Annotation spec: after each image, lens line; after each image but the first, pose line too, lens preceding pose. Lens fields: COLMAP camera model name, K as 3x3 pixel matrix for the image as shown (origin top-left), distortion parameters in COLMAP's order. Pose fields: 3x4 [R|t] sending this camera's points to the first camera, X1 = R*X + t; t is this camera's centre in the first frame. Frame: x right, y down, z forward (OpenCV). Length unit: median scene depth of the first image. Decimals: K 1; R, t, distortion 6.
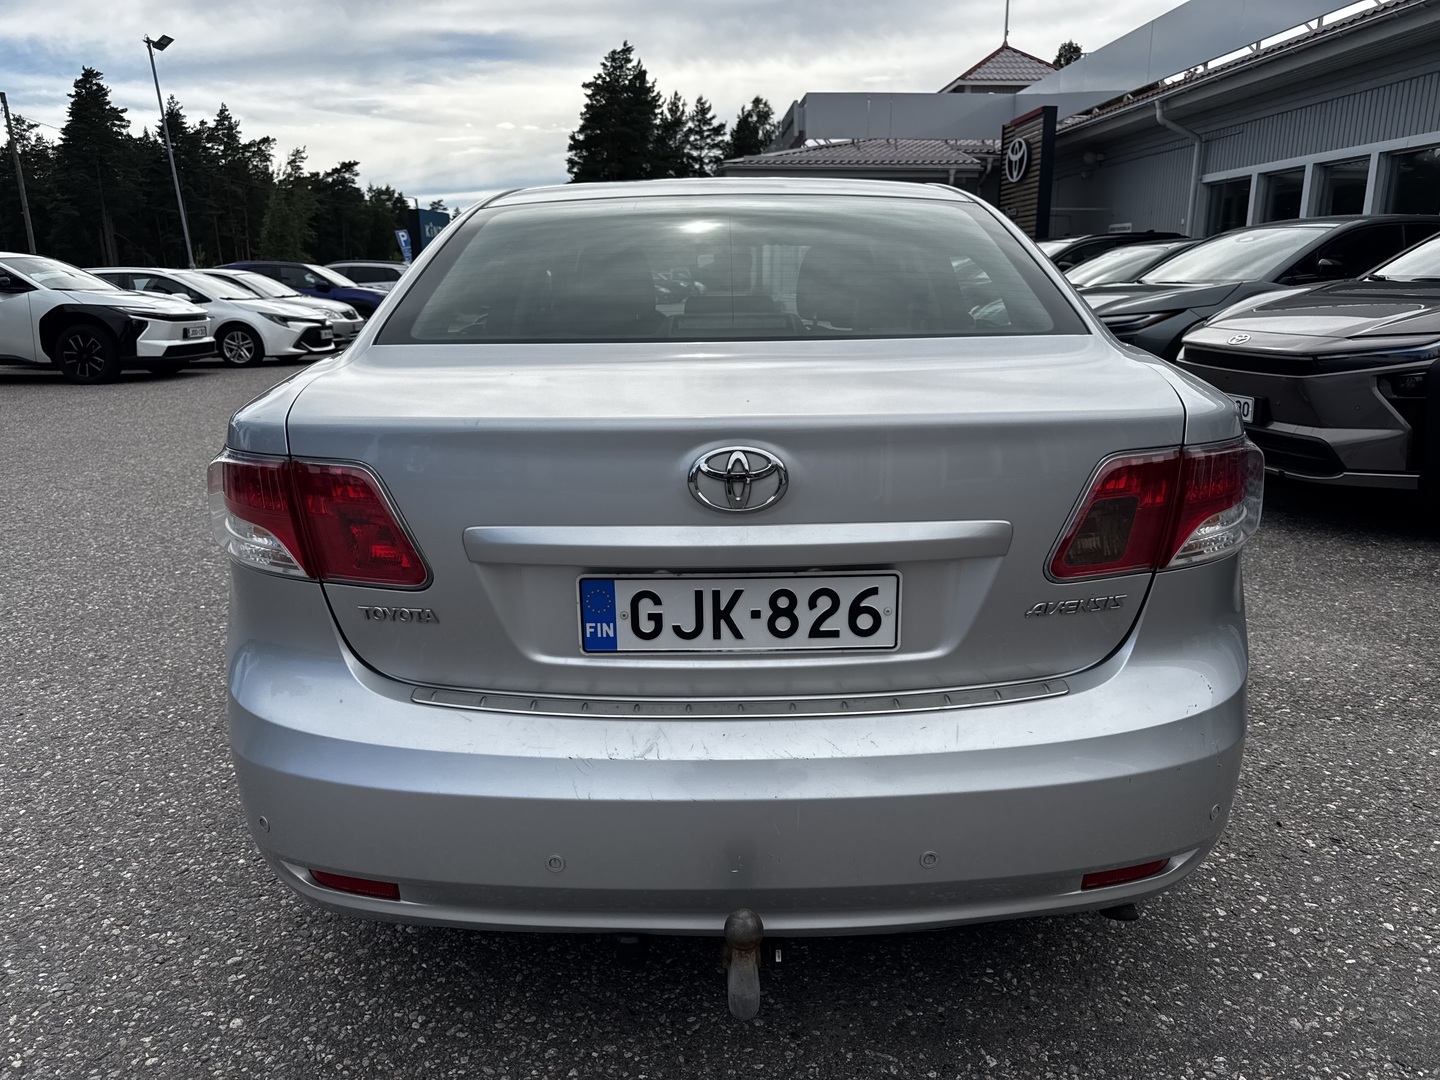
lens RADIAL K [[1019.8, 0, 720.0], [0, 1019.8, 540.0], [0, 0, 1]] dist [0.011170, -0.003009]
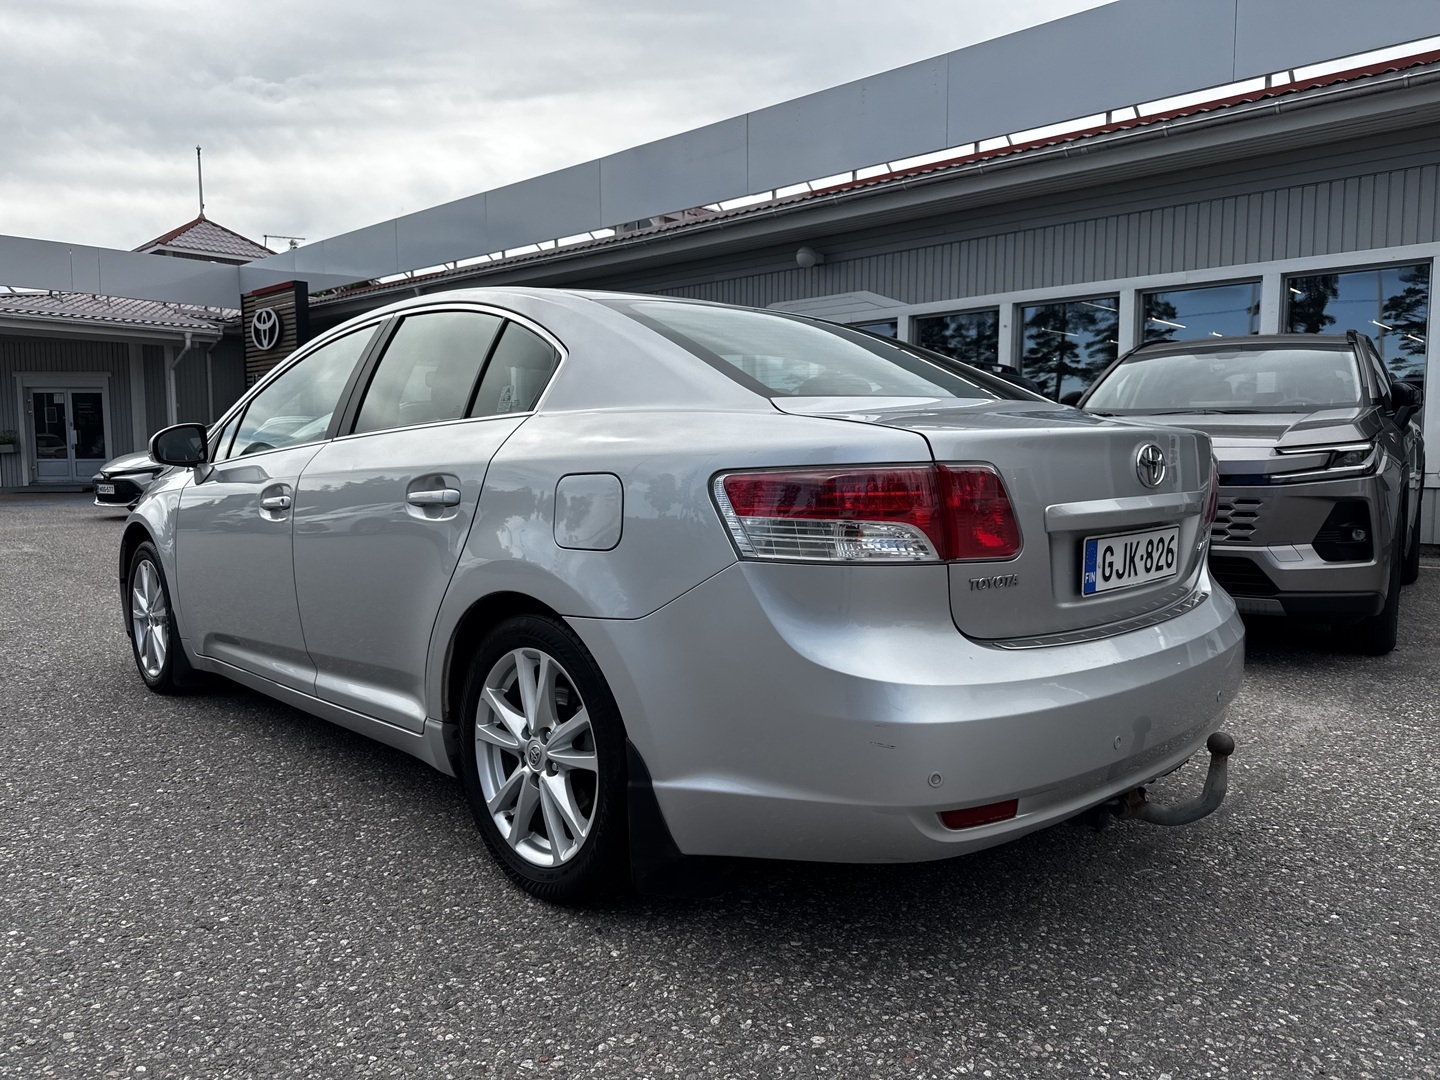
lens RADIAL K [[1019.8, 0, 720.0], [0, 1019.8, 540.0], [0, 0, 1]] dist [0.011170, -0.003009]
pose [[0.721518, -0.057131, 0.690035, -0.879269], [0.170671, 0.980515, -0.097276, 0.051876], [-0.671031, 0.187955, 0.717210, 0.182905]]
